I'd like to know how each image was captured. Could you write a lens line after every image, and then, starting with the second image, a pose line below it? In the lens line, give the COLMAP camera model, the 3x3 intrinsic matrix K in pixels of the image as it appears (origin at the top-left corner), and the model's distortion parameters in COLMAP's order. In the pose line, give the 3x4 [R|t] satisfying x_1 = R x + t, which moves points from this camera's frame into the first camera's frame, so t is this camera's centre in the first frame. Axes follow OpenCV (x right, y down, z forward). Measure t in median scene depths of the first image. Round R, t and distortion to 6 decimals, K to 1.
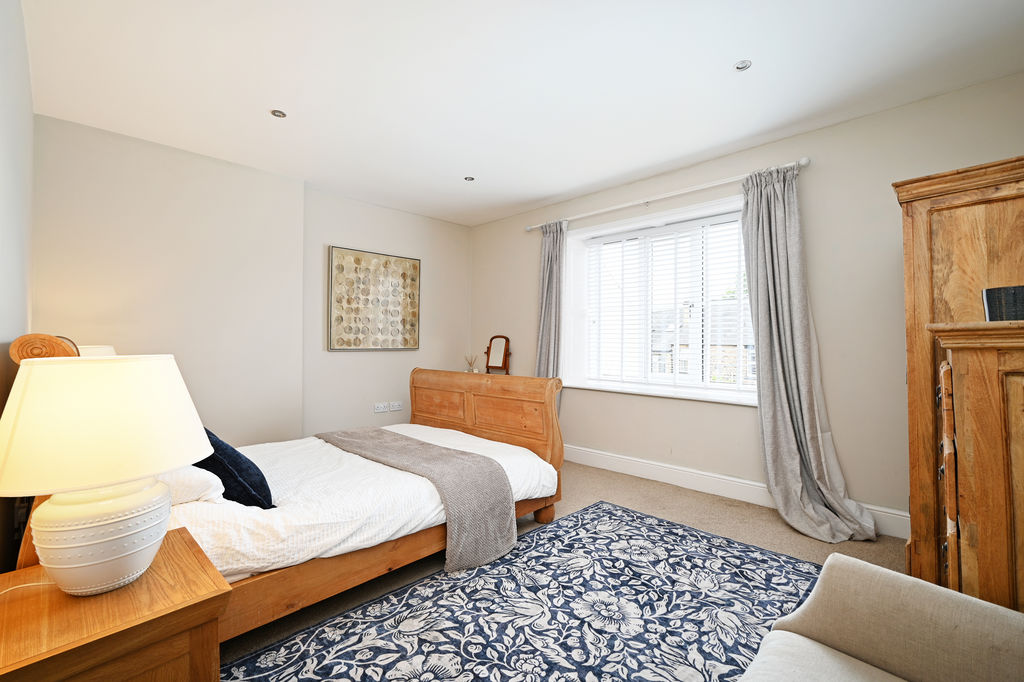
lens RADIAL K [[438.6, 0, 512.0], [0, 438.6, 341.0], [0, 0, 1]] dist [-0.001739, -0.000167]
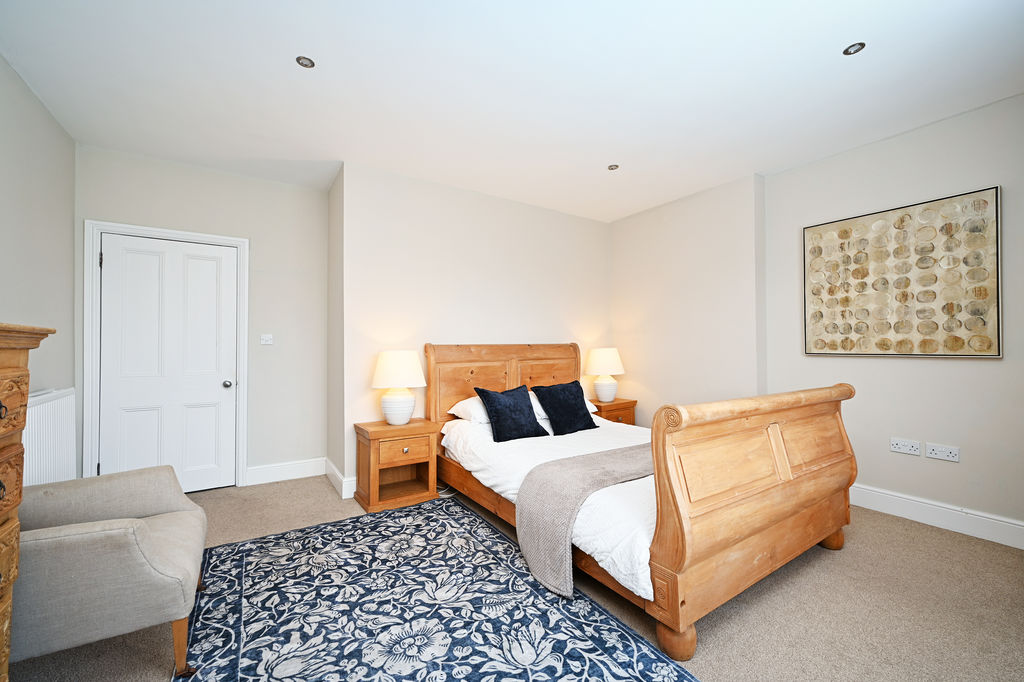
lens RADIAL K [[407.6, 0, 512.0], [0, 407.6, 341.0], [0, 0, 1]] dist [-0.000168, 0.000022]
pose [[-0.206662, -0.014268, -0.978308, 0.917490], [0.005281, 0.999863, -0.015698, 0.010029], [0.978398, -0.008411, -0.206559, 1.268808]]
